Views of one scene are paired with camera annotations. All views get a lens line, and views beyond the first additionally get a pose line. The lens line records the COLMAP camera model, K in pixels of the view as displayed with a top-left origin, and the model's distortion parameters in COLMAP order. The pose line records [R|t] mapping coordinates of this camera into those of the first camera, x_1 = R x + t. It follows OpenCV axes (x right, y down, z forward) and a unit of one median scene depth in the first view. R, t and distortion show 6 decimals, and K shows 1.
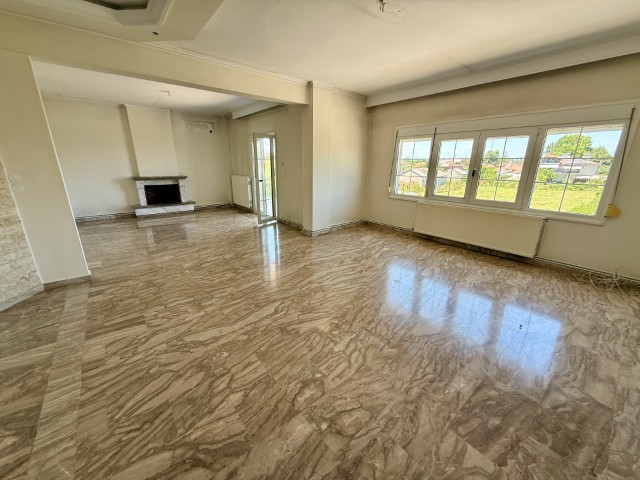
lens RADIAL K [[254.8, 0, 319.6], [0, 254.8, 239.5], [0, 0, 1]] dist [-0.002376, 0.000396]
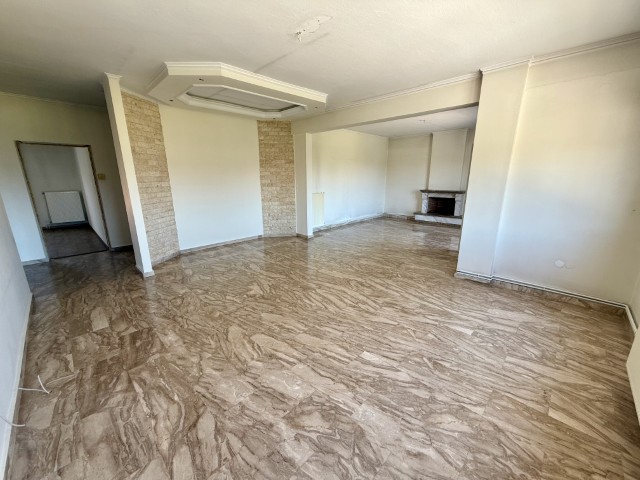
lens RADIAL K [[254.8, 0, 320.0], [0, 254.8, 240.3], [0, 0, 1]] dist [-0.002376, 0.000396]
pose [[0.112040, 0.236241, -0.965214, 0.894715], [-0.281584, 0.939064, 0.197155, -0.212813], [0.952973, 0.249699, 0.171735, 0.670277]]
